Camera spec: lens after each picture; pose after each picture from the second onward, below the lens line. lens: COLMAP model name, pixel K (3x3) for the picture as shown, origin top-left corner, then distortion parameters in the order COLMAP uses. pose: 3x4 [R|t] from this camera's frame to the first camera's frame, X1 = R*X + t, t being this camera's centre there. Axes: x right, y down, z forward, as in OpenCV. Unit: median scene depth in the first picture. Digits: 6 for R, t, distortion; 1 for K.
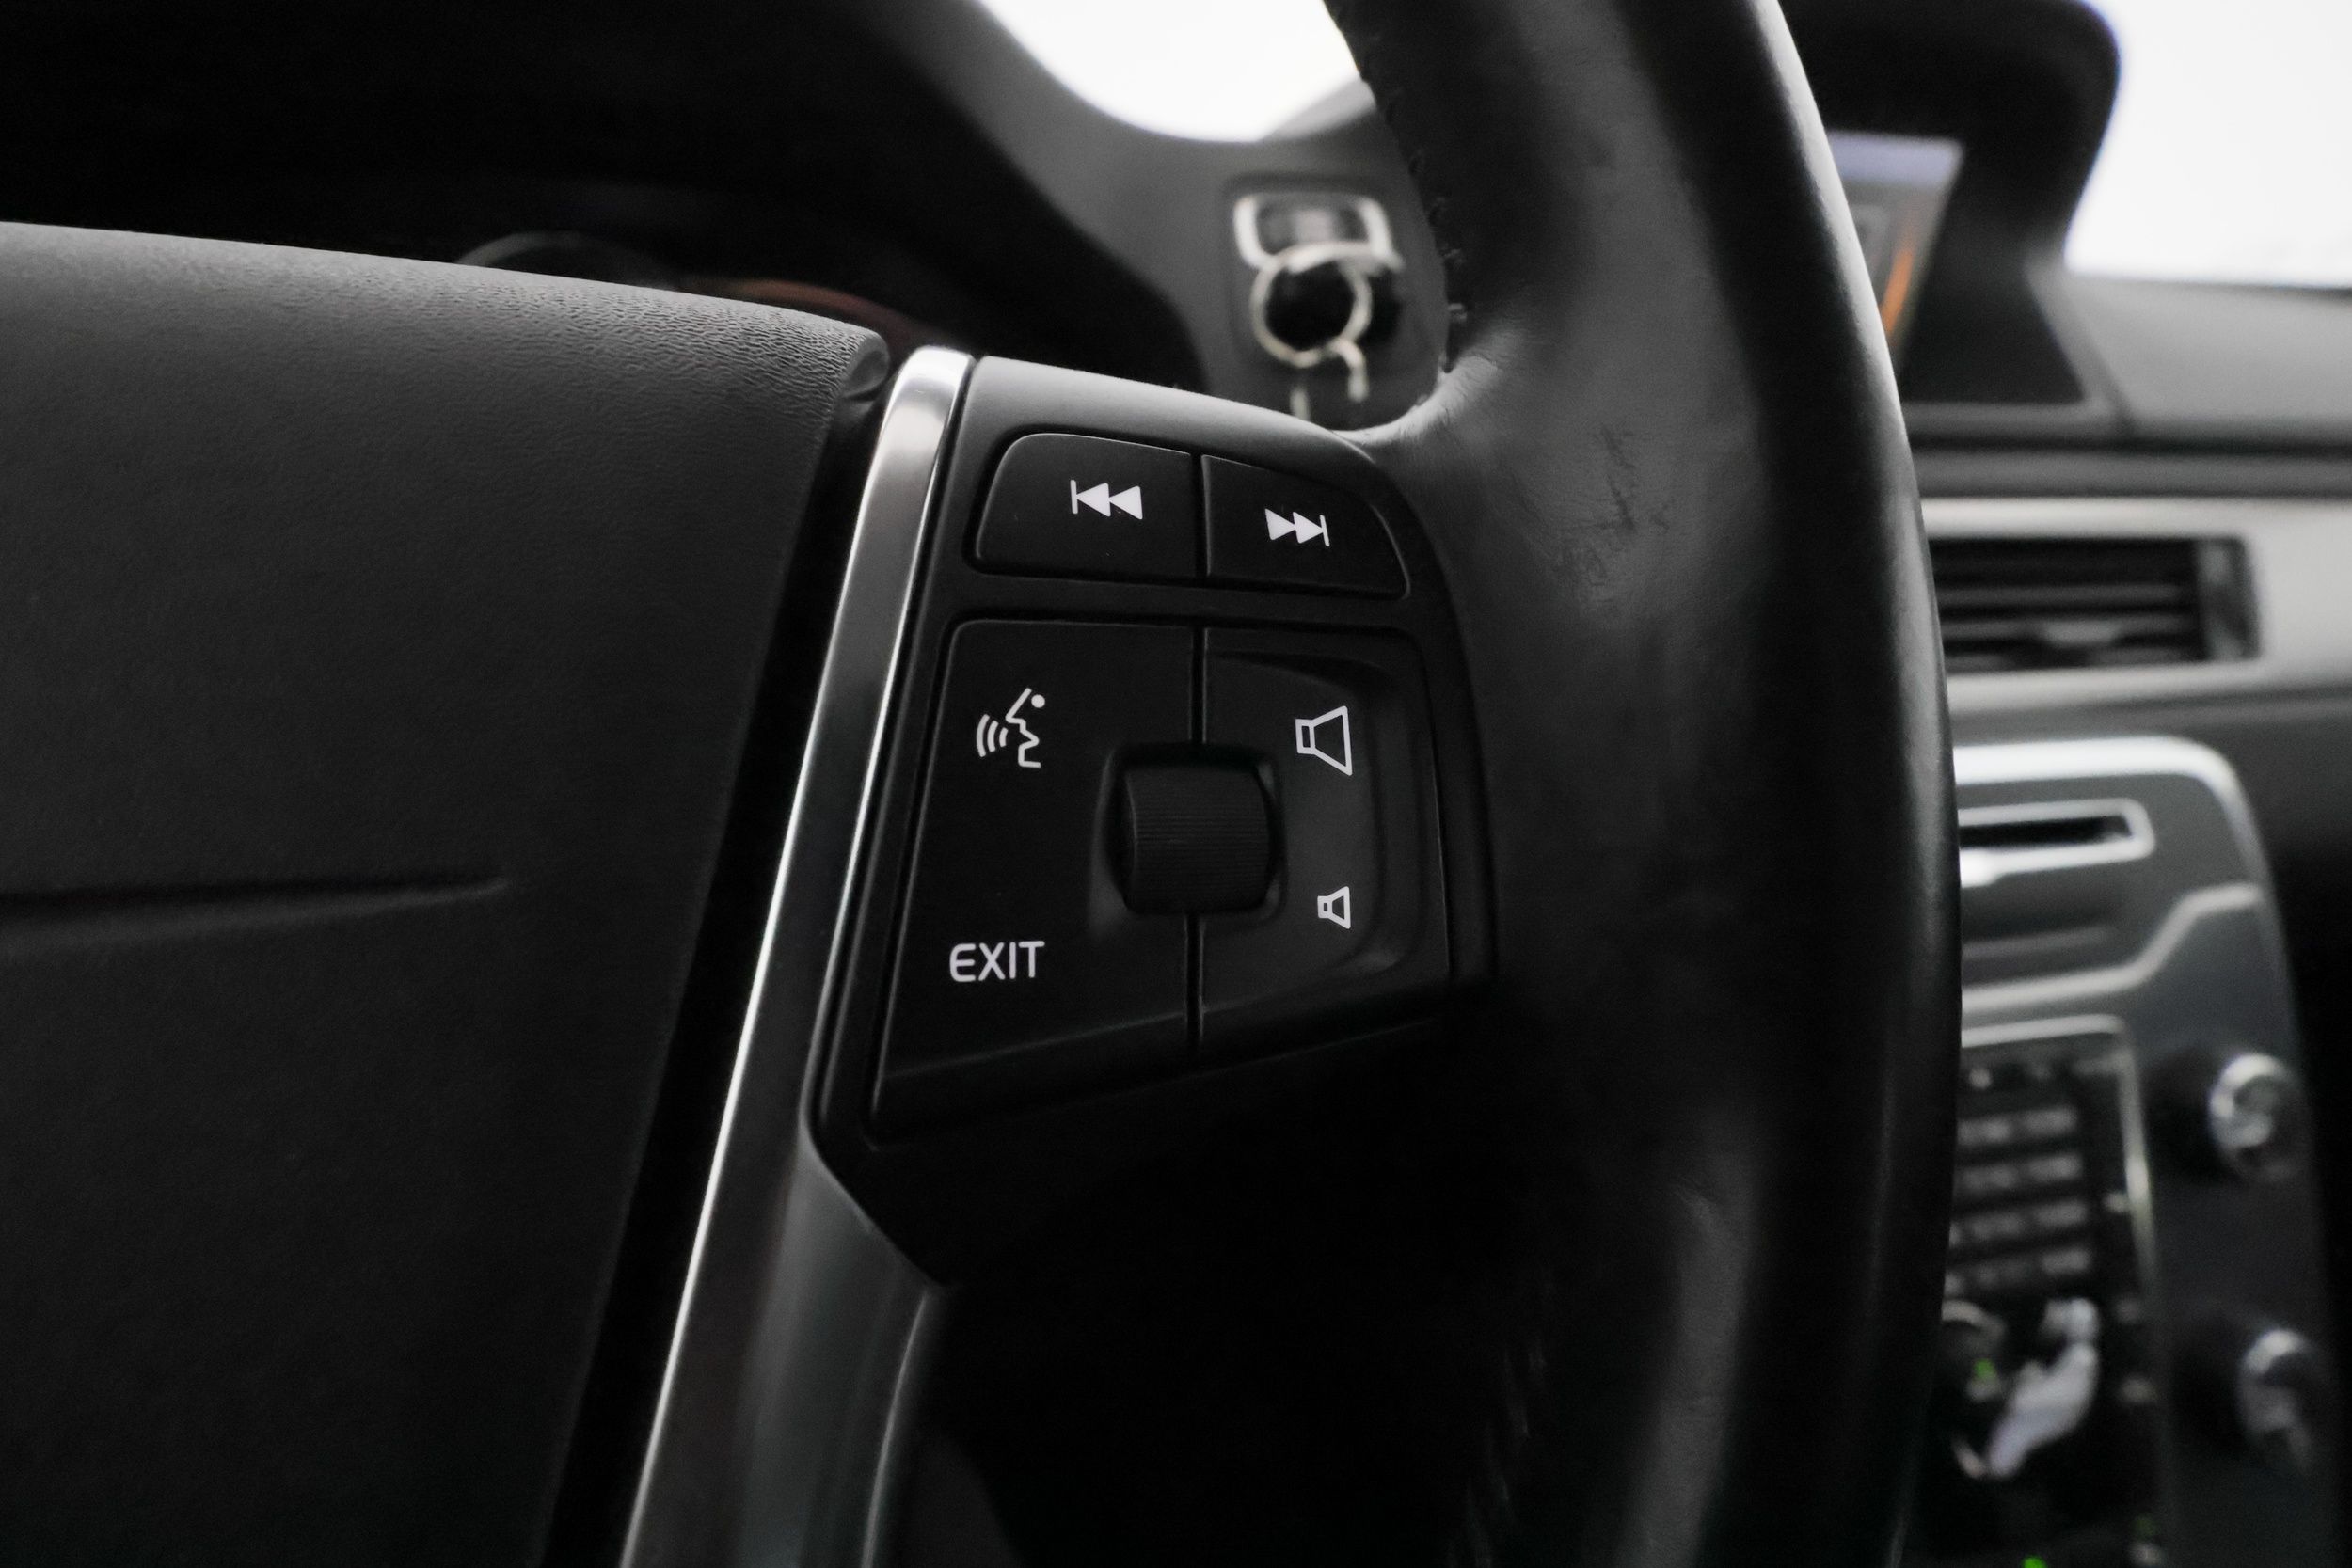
lens RADIAL K [[1069.7, 0, 1186.5], [0, 1069.7, 781.1], [0, 0, 1]] dist [-0.002216, -0.000066]
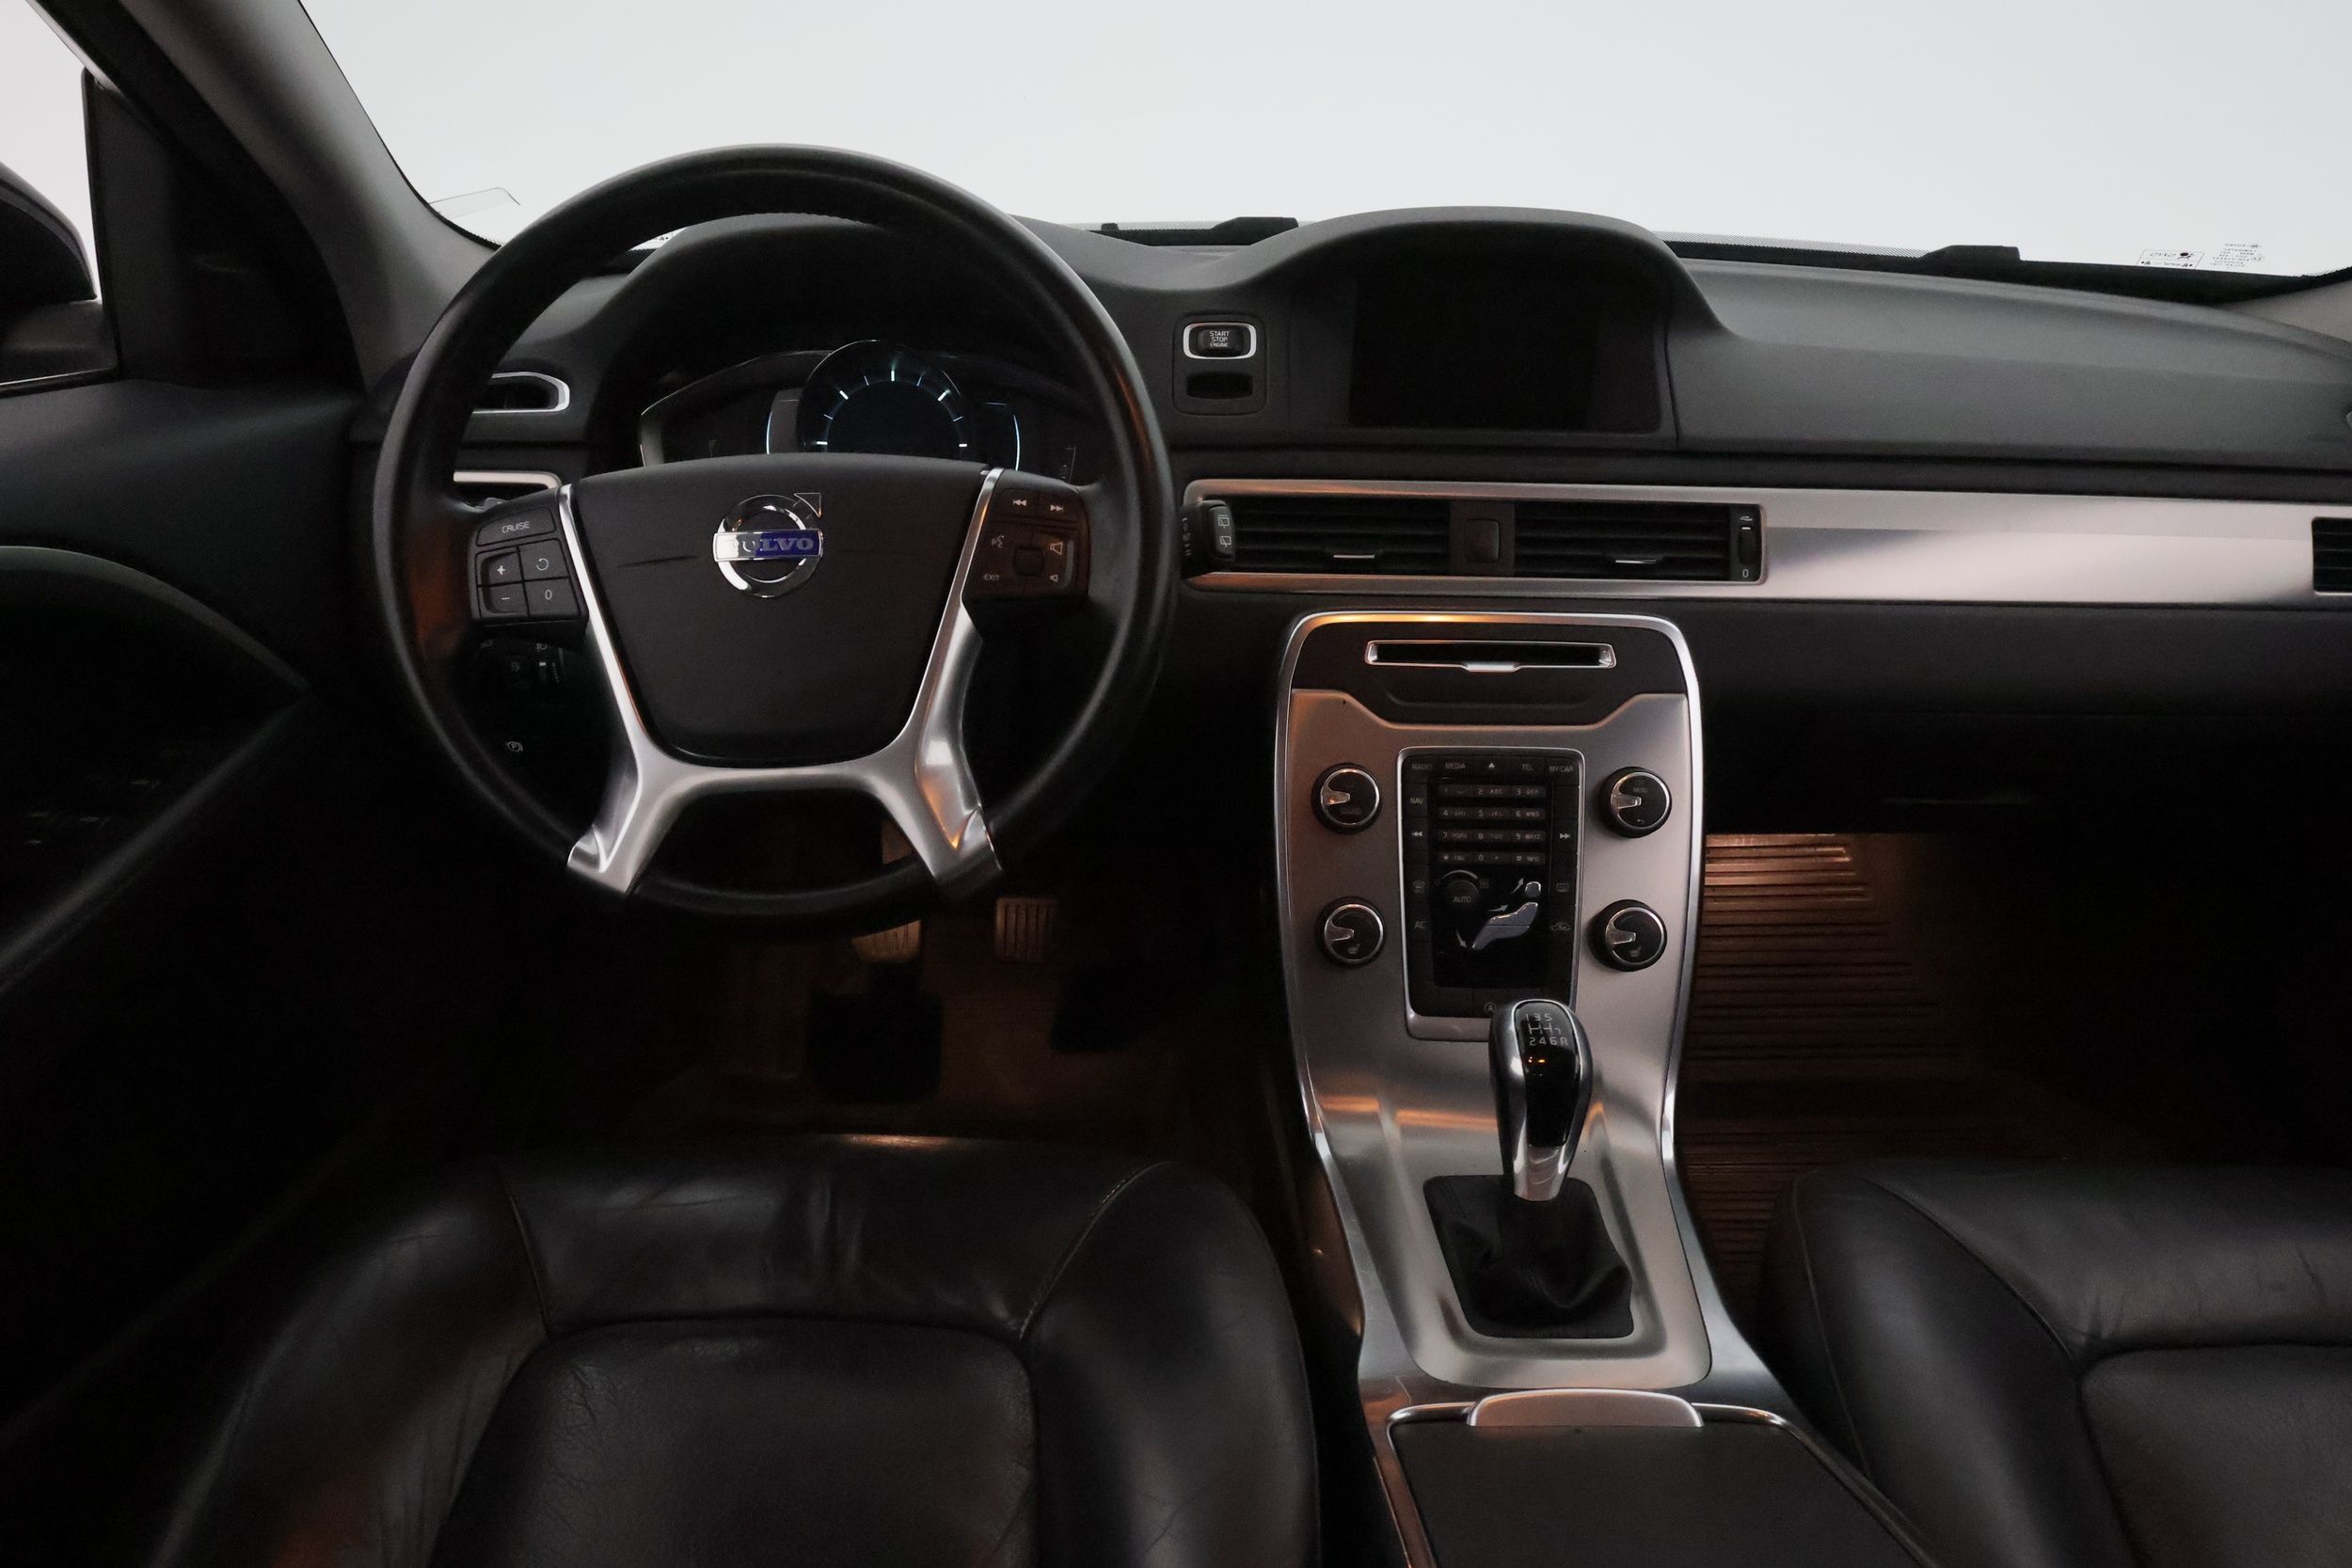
lens RADIAL K [[1484.4, 0, 1176.0], [0, 1484.4, 784.0], [0, 0, 1]] dist [0.002527, -0.001110]
pose [[0.979707, 0.073523, -0.186462, 0.683211], [-0.070916, 0.997269, 0.020622, 0.295971], [0.187469, -0.006980, 0.982246, -1.938785]]
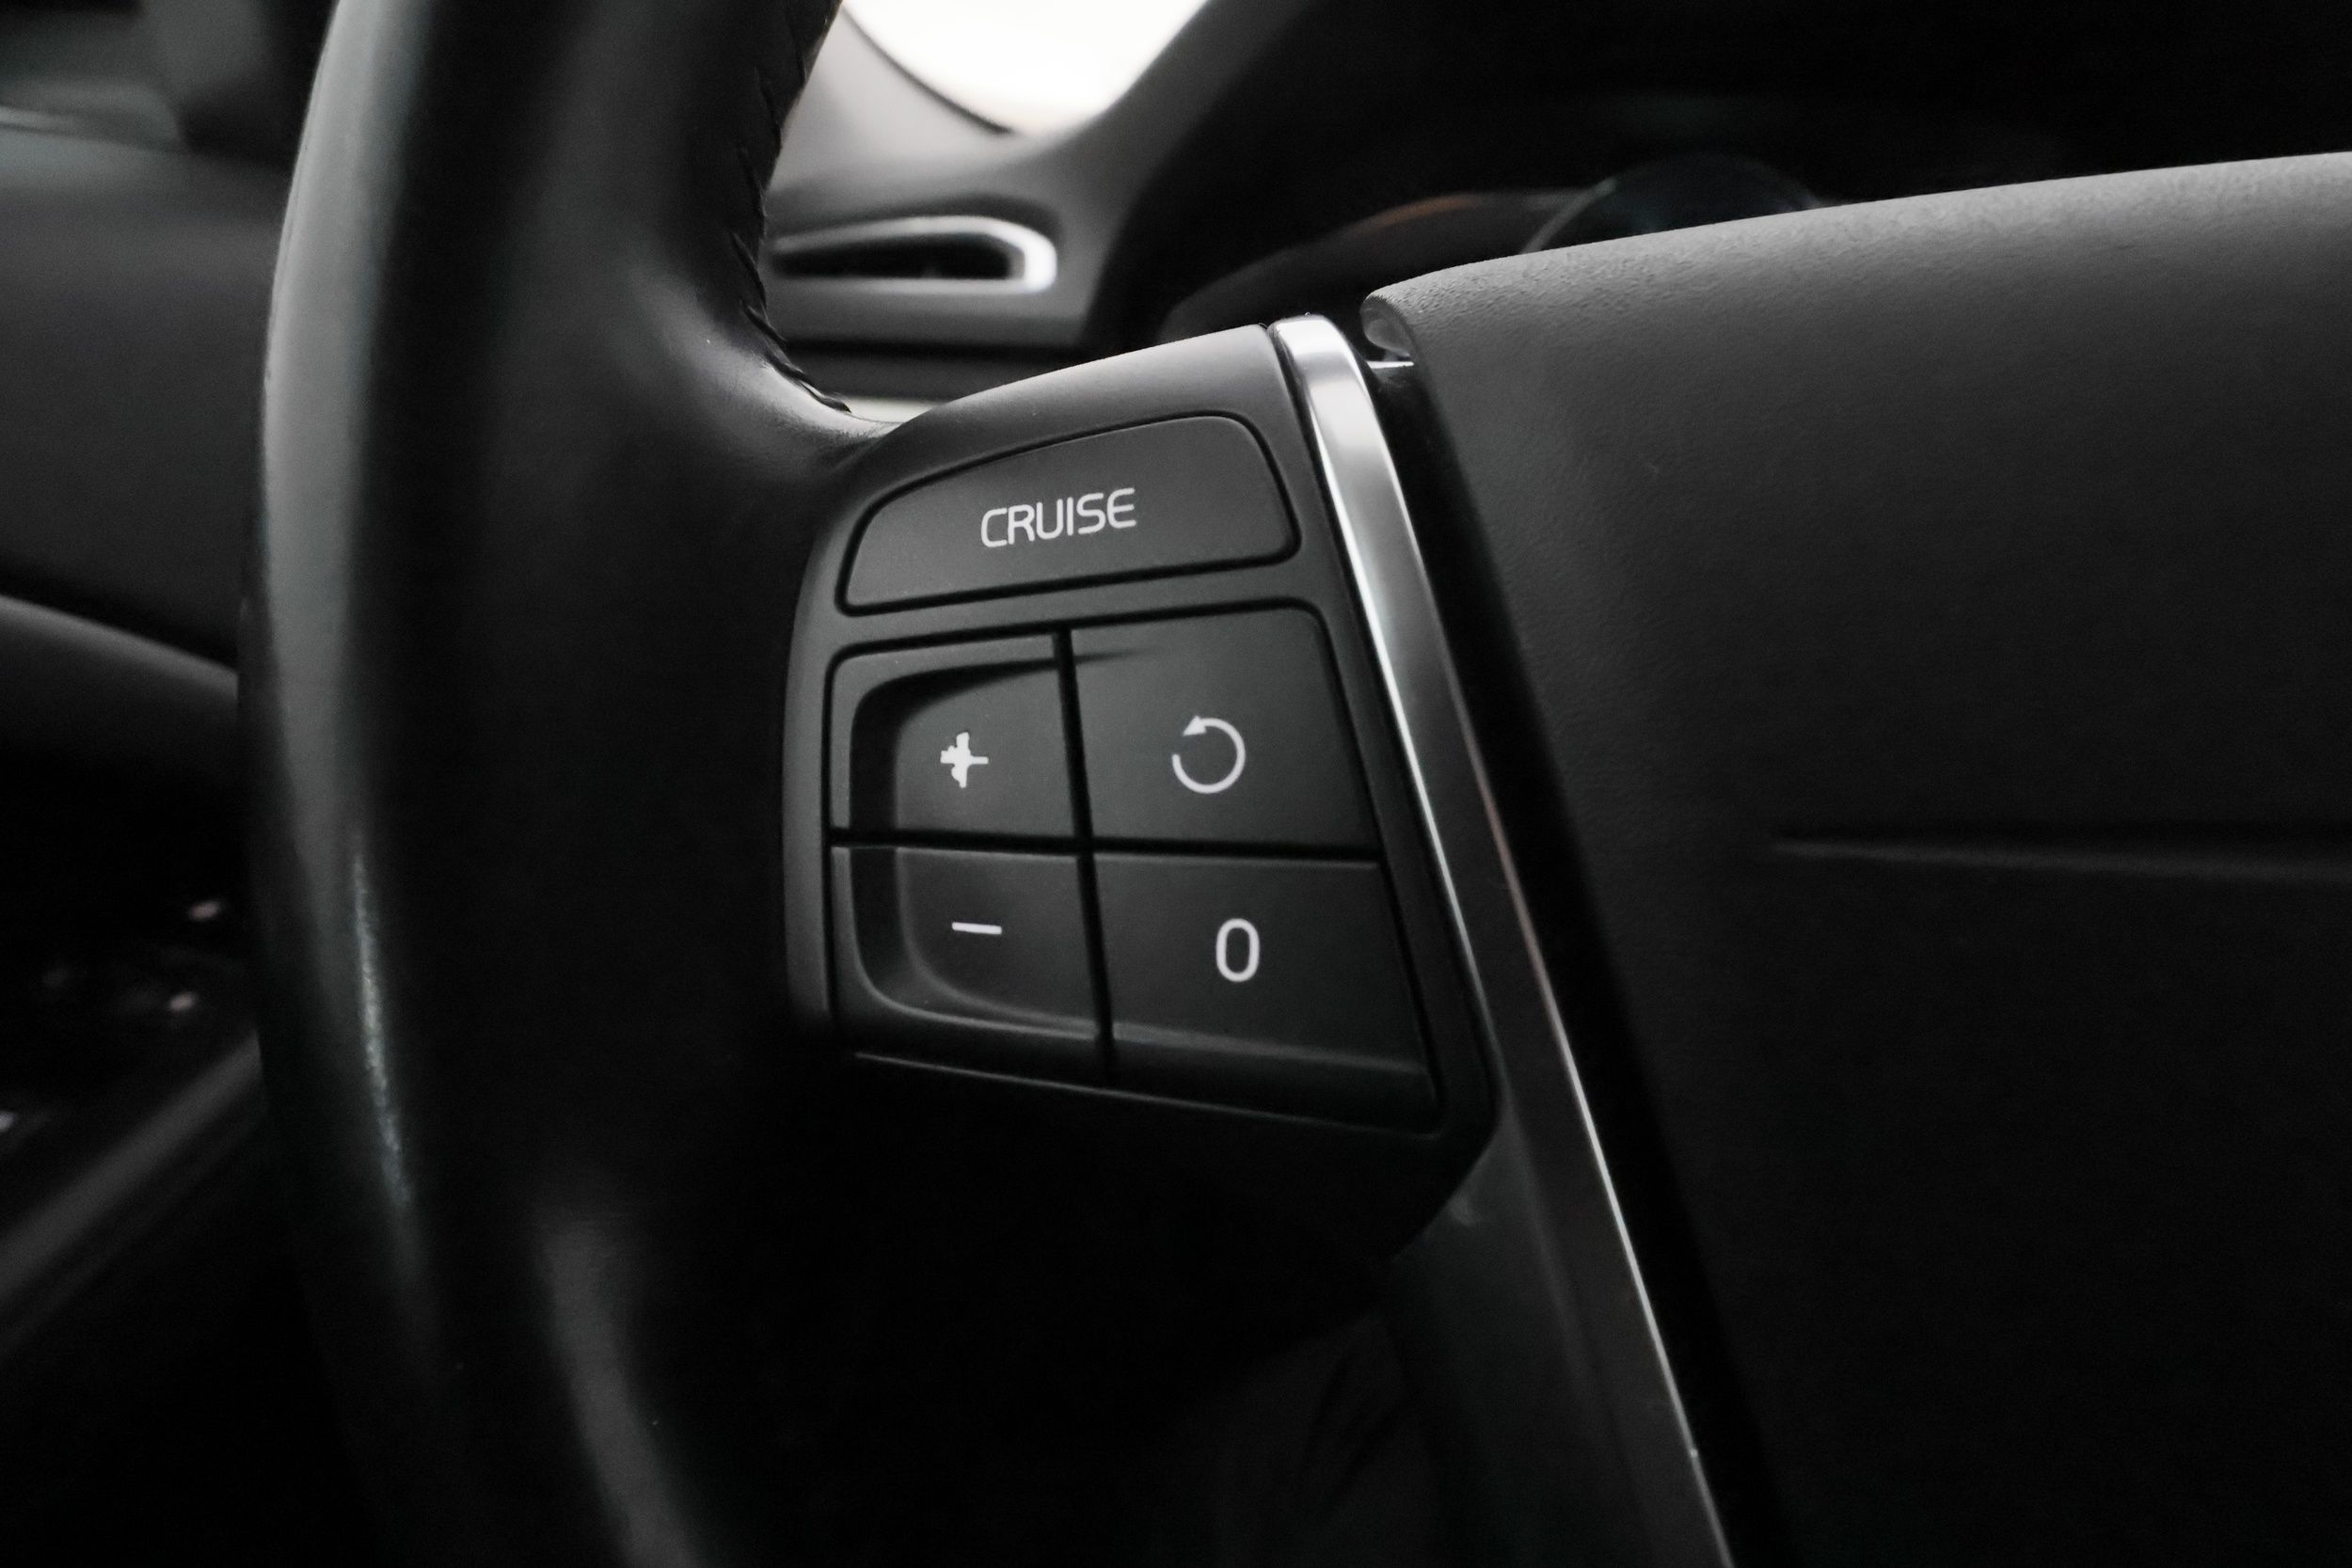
lens RADIAL K [[1069.7, 0, 1186.5], [0, 1069.7, 781.1], [0, 0, 1]] dist [-0.002216, -0.000066]
pose [[0.938019, 0.152425, -0.311267, -0.649165], [-0.133924, 0.987749, 0.080106, 0.059878], [0.319664, -0.033455, 0.946940, -0.123384]]
